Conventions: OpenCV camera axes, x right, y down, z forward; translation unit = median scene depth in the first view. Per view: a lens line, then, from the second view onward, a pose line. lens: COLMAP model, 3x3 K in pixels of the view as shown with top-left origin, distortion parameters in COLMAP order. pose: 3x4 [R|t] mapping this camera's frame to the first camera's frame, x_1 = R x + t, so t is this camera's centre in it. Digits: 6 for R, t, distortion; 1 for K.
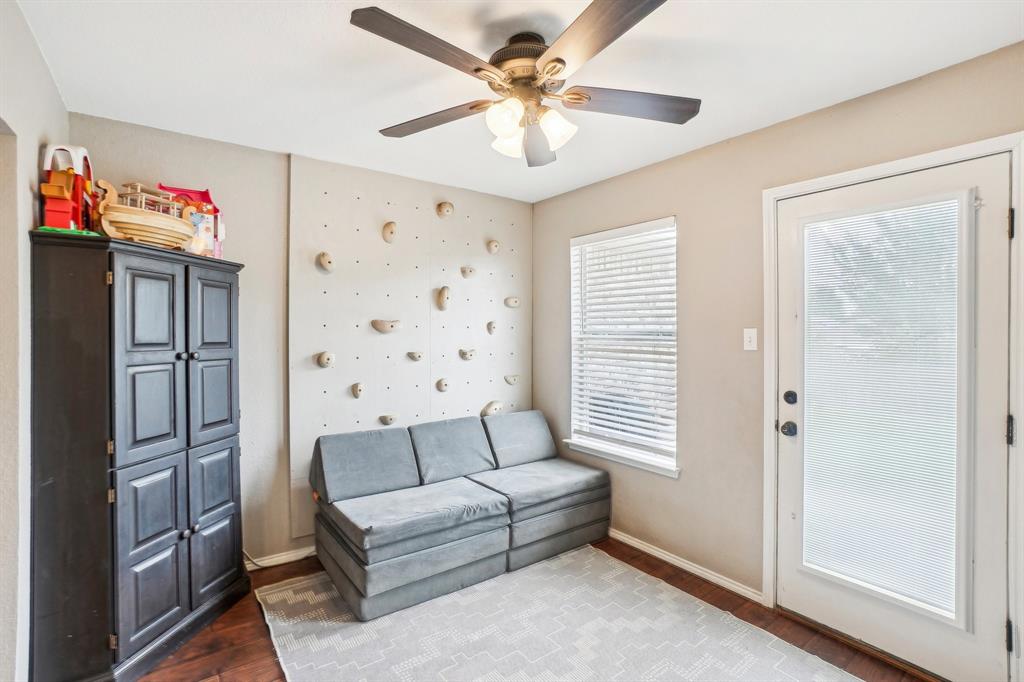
lens RADIAL K [[449.6, 0, 486.8], [0, 449.6, 334.2], [0, 0, 1]] dist [-0.021901, 0.000983]
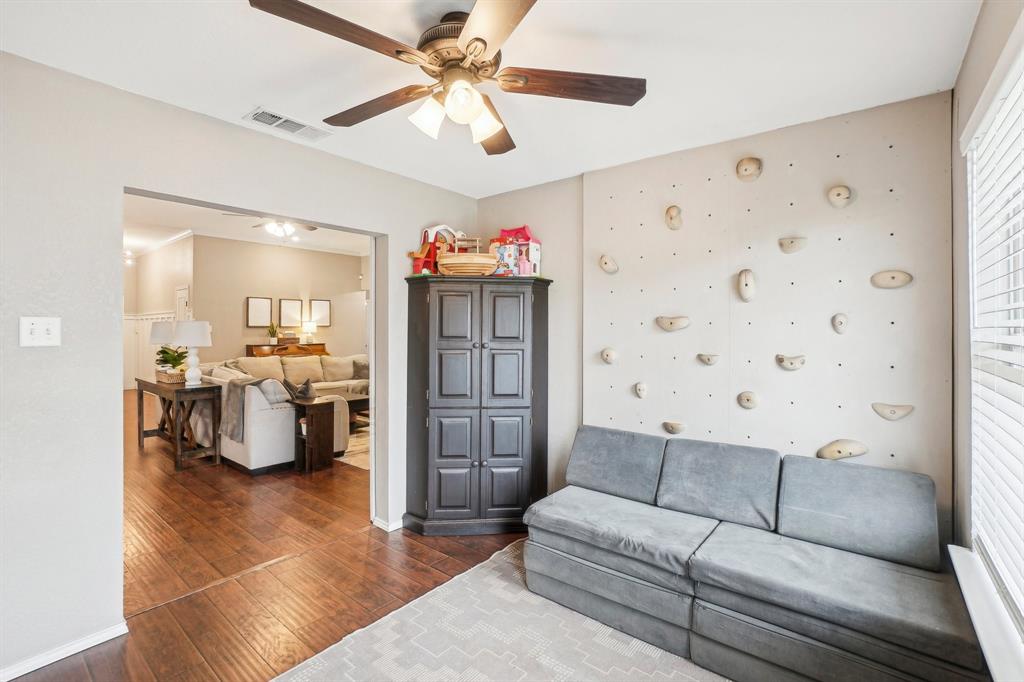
lens RADIAL K [[449.6, 0, 509.0], [0, 449.6, 337.3], [0, 0, 1]] dist [-0.021901, 0.000983]
pose [[0.323230, 0.011258, -0.946254, 0.631175], [-0.009052, 0.999920, 0.008804, 0.005618], [0.946277, 0.005720, 0.323306, 0.491085]]
